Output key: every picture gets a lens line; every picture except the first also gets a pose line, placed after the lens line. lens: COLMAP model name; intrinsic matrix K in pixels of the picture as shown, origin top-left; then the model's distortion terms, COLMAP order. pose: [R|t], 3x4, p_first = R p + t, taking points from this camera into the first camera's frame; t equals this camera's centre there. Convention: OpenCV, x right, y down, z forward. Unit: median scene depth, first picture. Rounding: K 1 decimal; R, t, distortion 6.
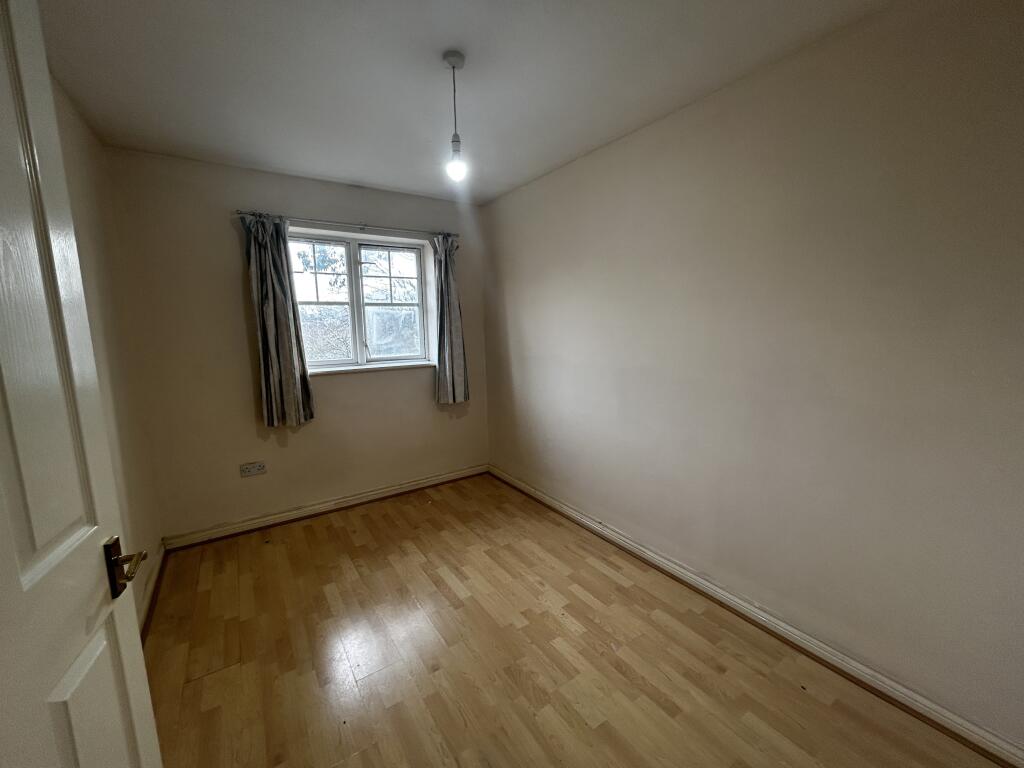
lens RADIAL K [[414.6, 0, 513.1], [0, 414.6, 384.8], [0, 0, 1]] dist [-0.001952, 0.000520]
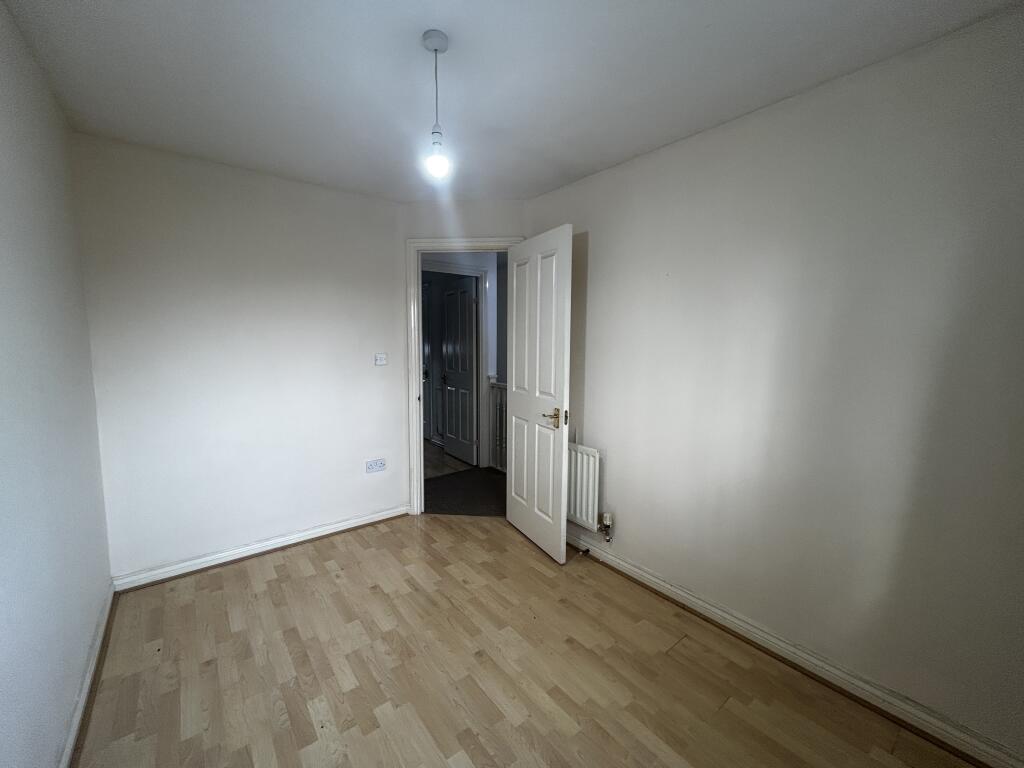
lens RADIAL K [[414.6, 0, 512.0], [0, 414.6, 384.9], [0, 0, 1]] dist [-0.001952, 0.000520]
pose [[-0.996283, 0.020955, -0.083548, -0.200305], [0.000849, 0.972298, 0.233744, -0.255373], [0.086132, 0.232804, -0.968702, 1.908787]]
